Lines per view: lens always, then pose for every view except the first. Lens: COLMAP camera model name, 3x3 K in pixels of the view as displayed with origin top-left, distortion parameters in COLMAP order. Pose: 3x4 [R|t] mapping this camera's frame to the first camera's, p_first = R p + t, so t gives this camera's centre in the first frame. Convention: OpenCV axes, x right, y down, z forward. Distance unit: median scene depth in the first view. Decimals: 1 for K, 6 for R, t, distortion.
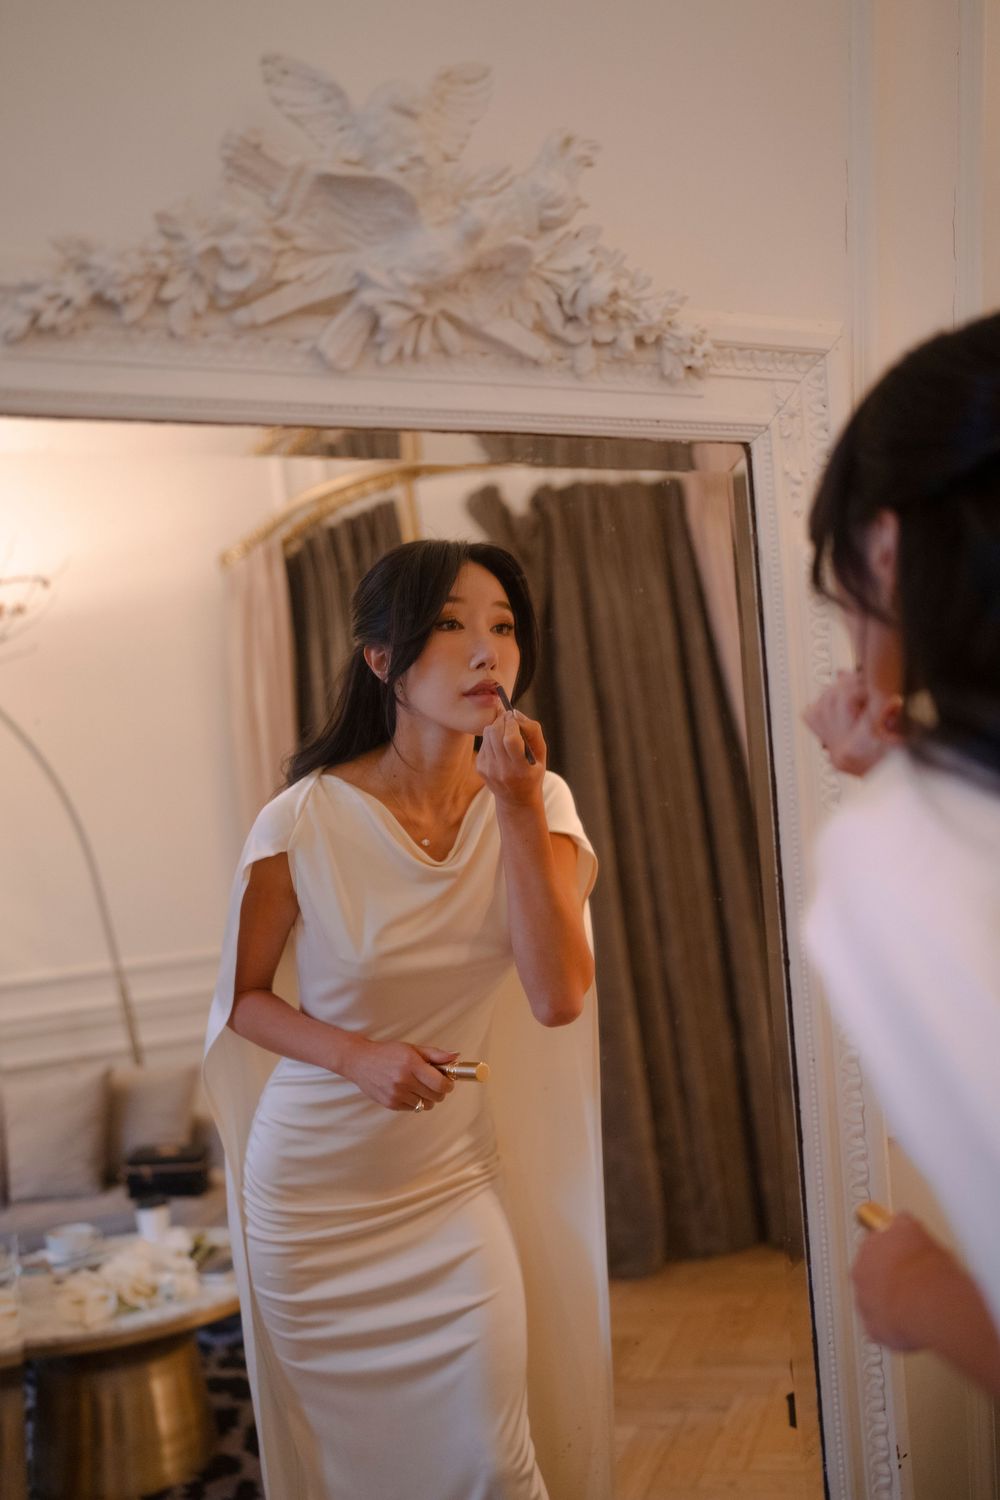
lens RADIAL K [[1537.1, 0, 500.0], [0, 1537.1, 750.0], [0, 0, 1]] dist [0.006081, 0.039865]
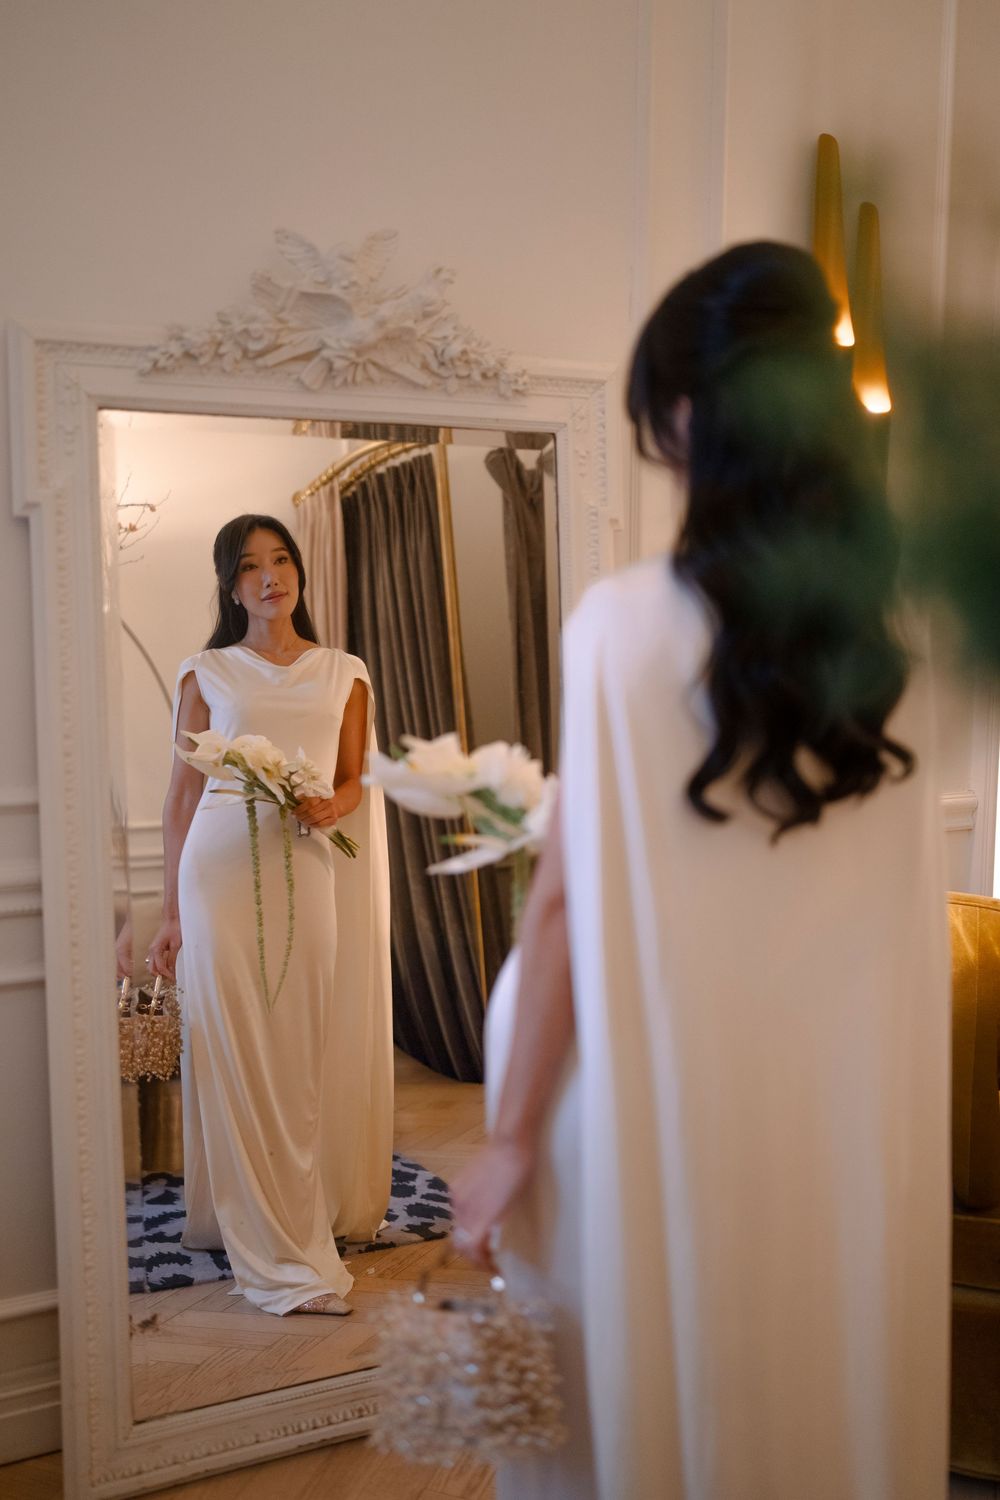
lens RADIAL K [[1537.1, 0, 500.0], [0, 1537.1, 750.0], [0, 0, 1]] dist [0.006081, 0.039865]
pose [[0.997251, 0.046224, -0.057904, 0.258597], [-0.044495, 0.998535, 0.030801, 0.128228], [0.059243, -0.028140, 0.997847, -0.895768]]
